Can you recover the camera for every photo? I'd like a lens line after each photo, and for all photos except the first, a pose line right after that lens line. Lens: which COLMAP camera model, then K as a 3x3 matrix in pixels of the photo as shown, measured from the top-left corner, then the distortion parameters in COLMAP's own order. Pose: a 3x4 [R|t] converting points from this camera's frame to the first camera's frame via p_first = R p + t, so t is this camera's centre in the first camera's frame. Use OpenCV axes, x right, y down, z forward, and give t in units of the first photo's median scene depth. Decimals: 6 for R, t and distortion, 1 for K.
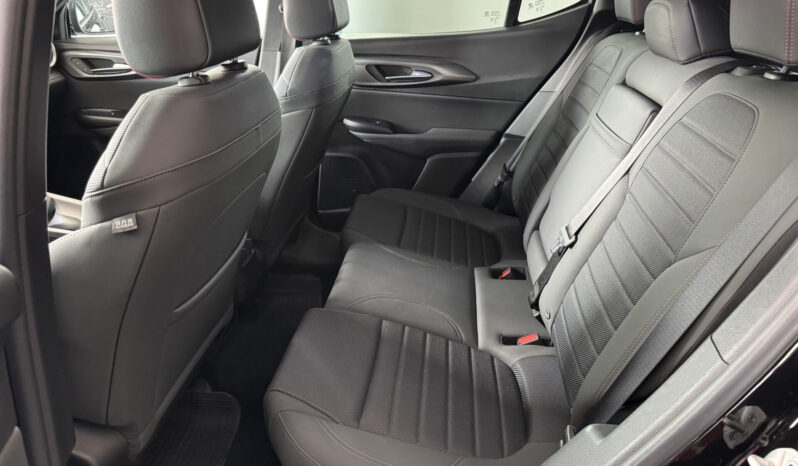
lens RADIAL K [[582.3, 0, 399.0], [0, 582.3, 233.0], [0, 0, 1]] dist [0.046121, -0.083839]
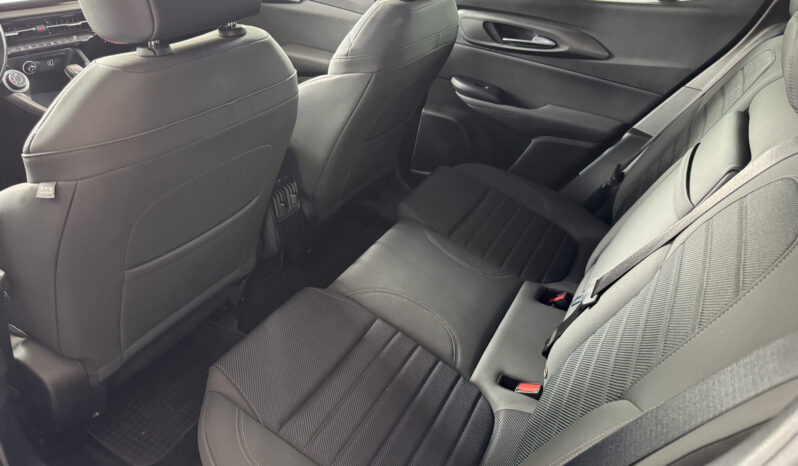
lens RADIAL K [[582.3, 0, 399.0], [0, 582.3, 233.0], [0, 0, 1]] dist [0.046121, -0.083839]
pose [[0.921462, 0.248259, -0.298790, 0.170764], [-0.207383, 0.964748, 0.162029, -0.097131], [0.328482, -0.087339, 0.940463, 0.100208]]
